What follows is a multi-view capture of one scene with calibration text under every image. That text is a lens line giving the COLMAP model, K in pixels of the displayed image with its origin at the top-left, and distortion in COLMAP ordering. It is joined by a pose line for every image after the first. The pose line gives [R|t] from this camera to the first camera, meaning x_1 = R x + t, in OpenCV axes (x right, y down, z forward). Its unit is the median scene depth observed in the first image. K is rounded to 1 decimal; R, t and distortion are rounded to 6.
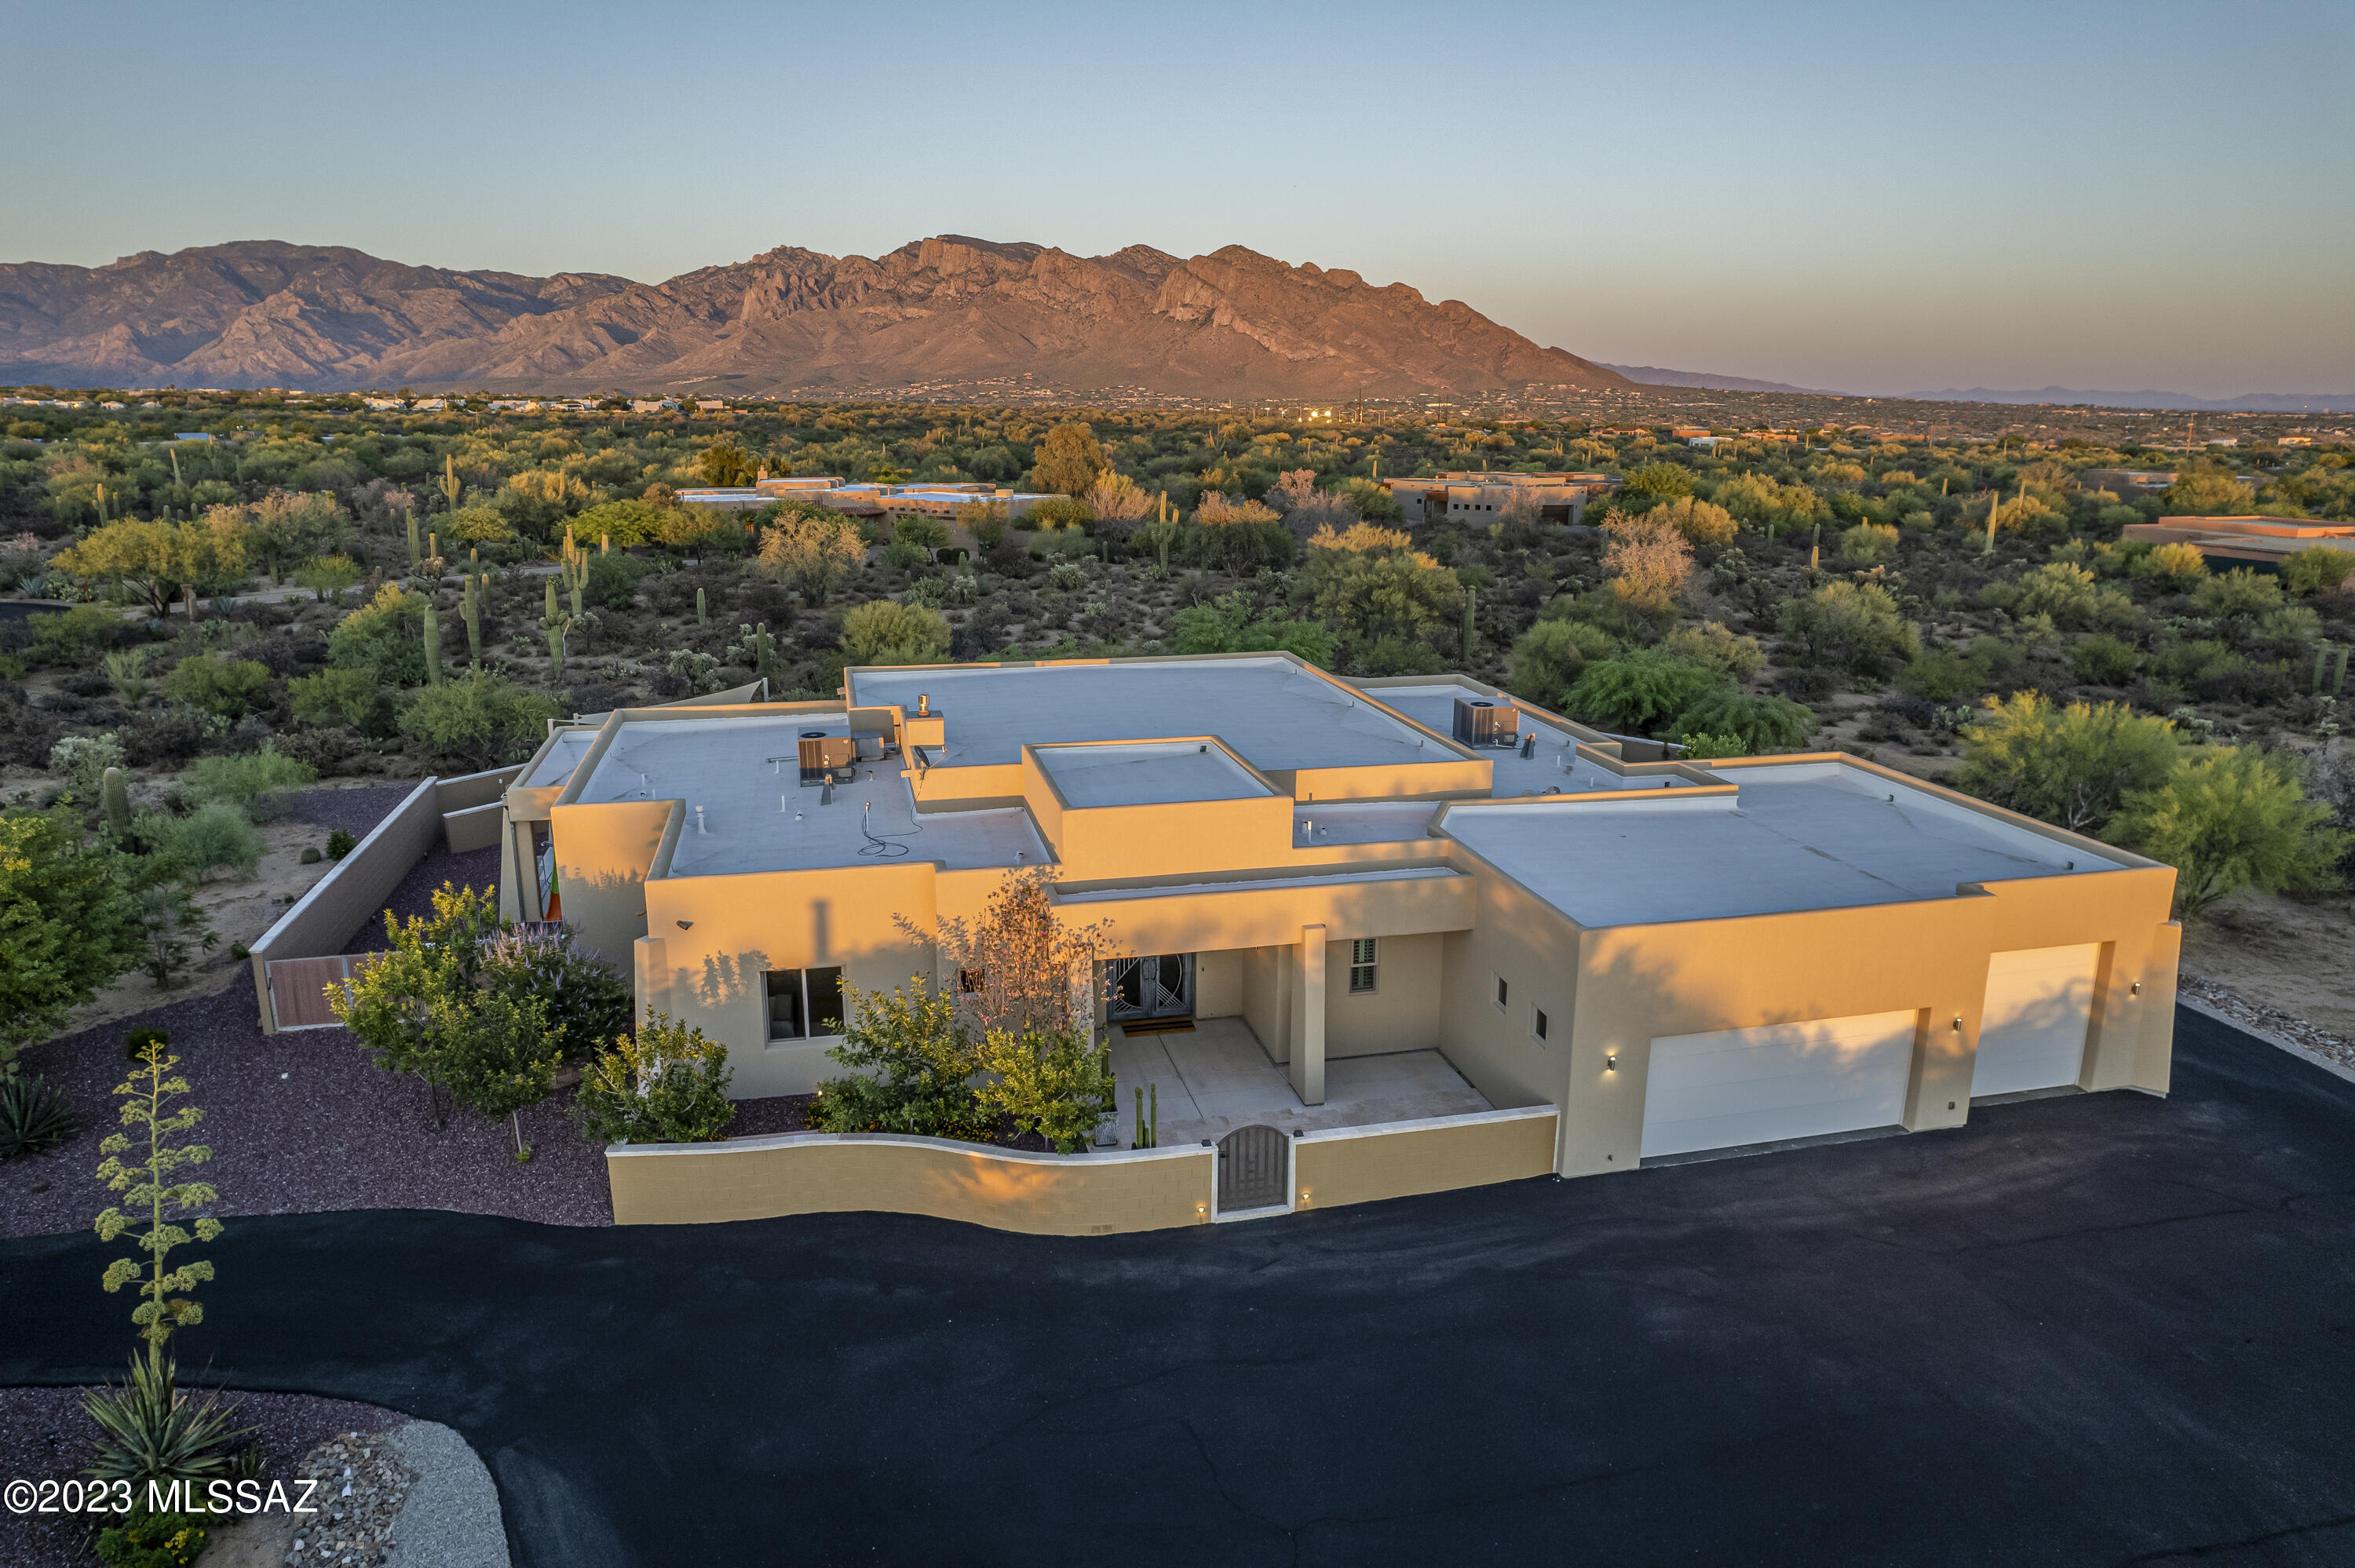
lens RADIAL K [[1473.2, 0, 1192.7], [0, 1473.2, 777.3], [0, 0, 1]] dist [-0.073216, 0.060625]
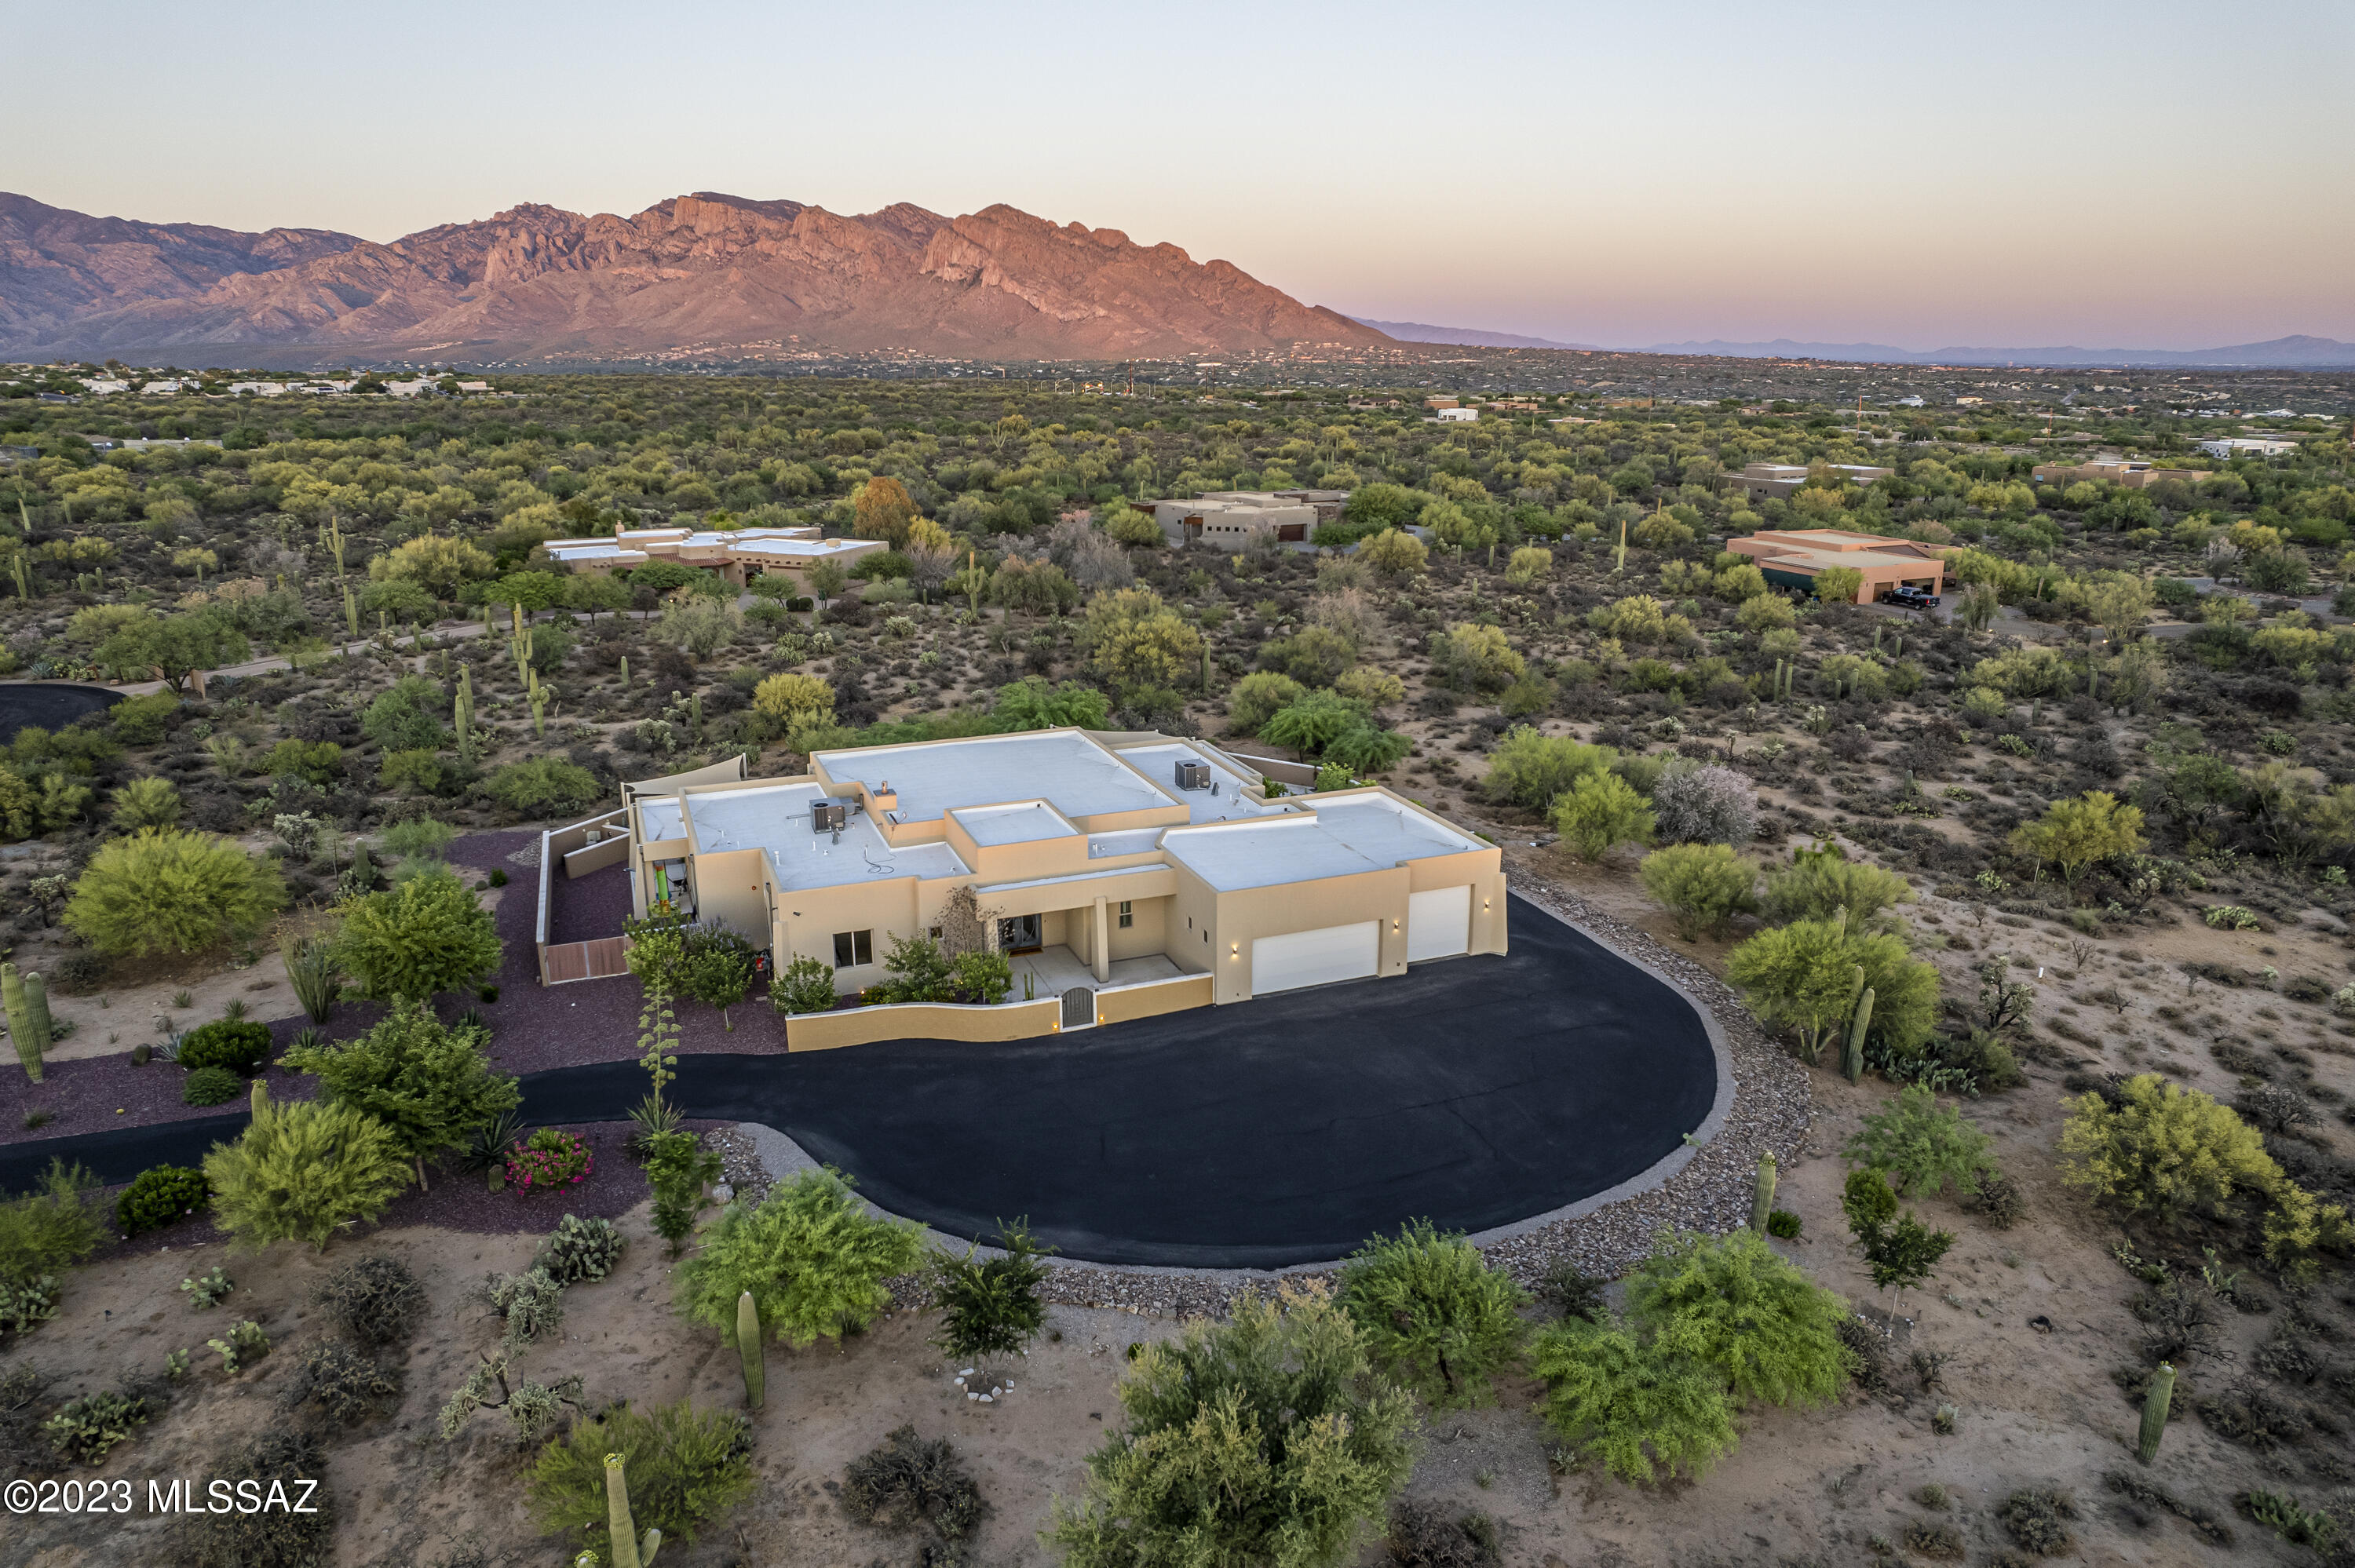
lens RADIAL K [[1473.2, 0, 1192.7], [0, 1473.2, 777.3], [0, 0, 1]] dist [-0.073216, 0.060625]
pose [[0.988761, -0.044650, 0.142682, -0.012004], [0.040367, 0.998647, 0.032778, -0.020202], [-0.143952, -0.026650, 0.989226, -0.165788]]
